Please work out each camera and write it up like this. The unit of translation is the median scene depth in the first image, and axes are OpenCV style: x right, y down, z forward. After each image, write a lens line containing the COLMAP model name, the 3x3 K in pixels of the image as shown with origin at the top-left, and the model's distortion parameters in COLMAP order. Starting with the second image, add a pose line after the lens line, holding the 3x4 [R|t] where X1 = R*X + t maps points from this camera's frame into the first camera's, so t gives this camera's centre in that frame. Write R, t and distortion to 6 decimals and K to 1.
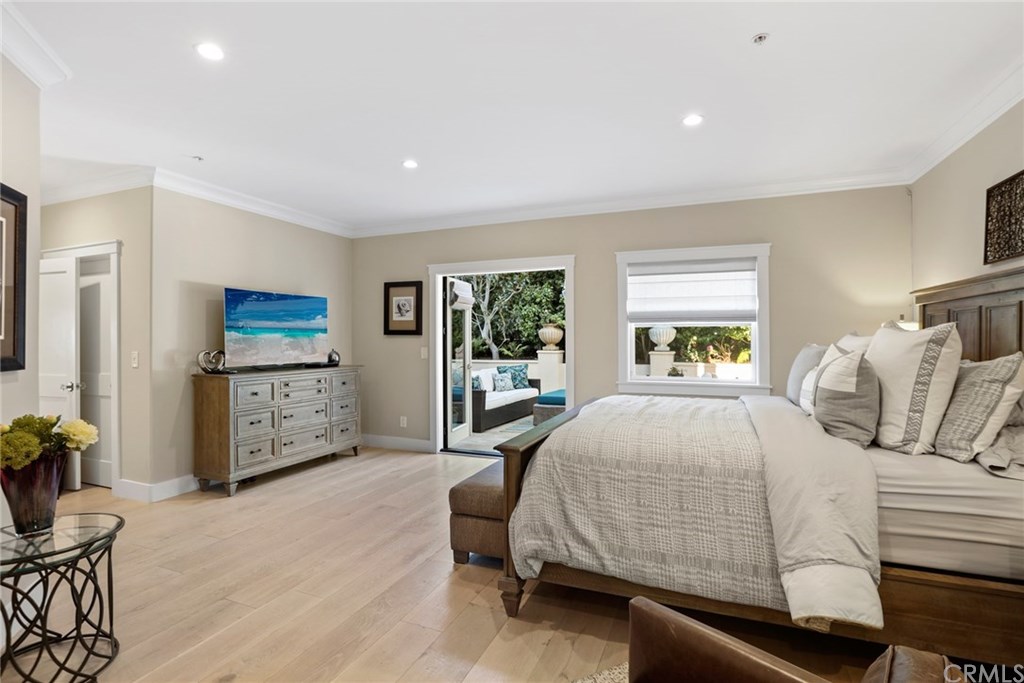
lens RADIAL K [[483.1, 0, 512.0], [0, 483.1, 341.5], [0, 0, 1]] dist [-0.022794, 0.000540]
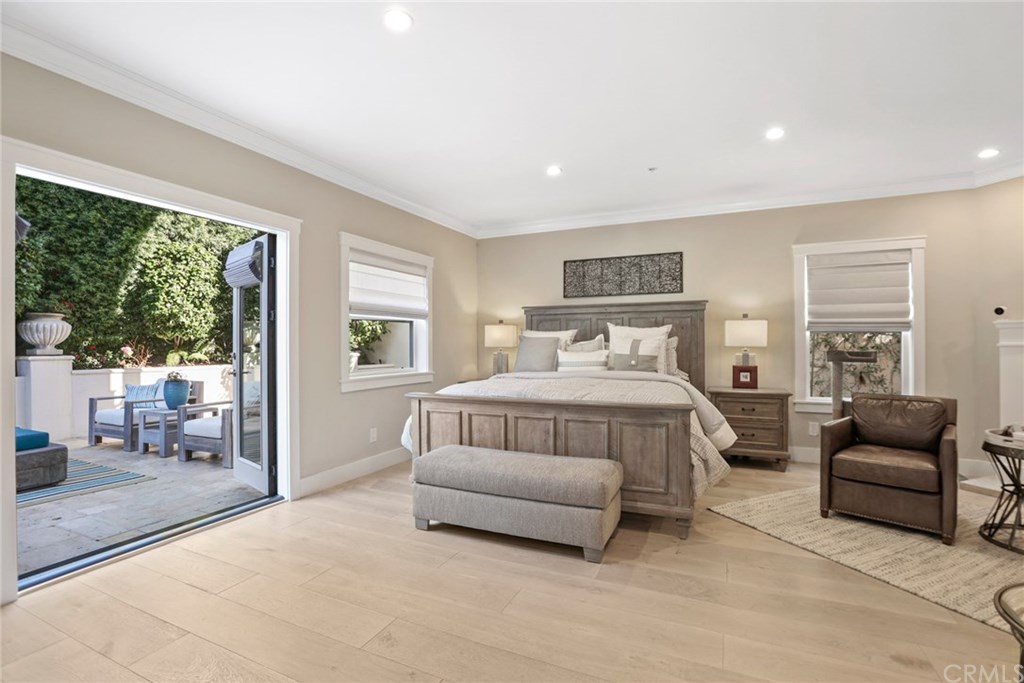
lens RADIAL K [[478.2, 0, 506.7], [0, 478.2, 338.7], [0, 0, 1]] dist [-0.050321, 0.000100]
pose [[0.042595, 0.004664, 0.999082, -0.621898], [0.010308, 0.999934, -0.005107, 0.013160], [-0.999039, 0.010516, 0.042545, 0.677575]]
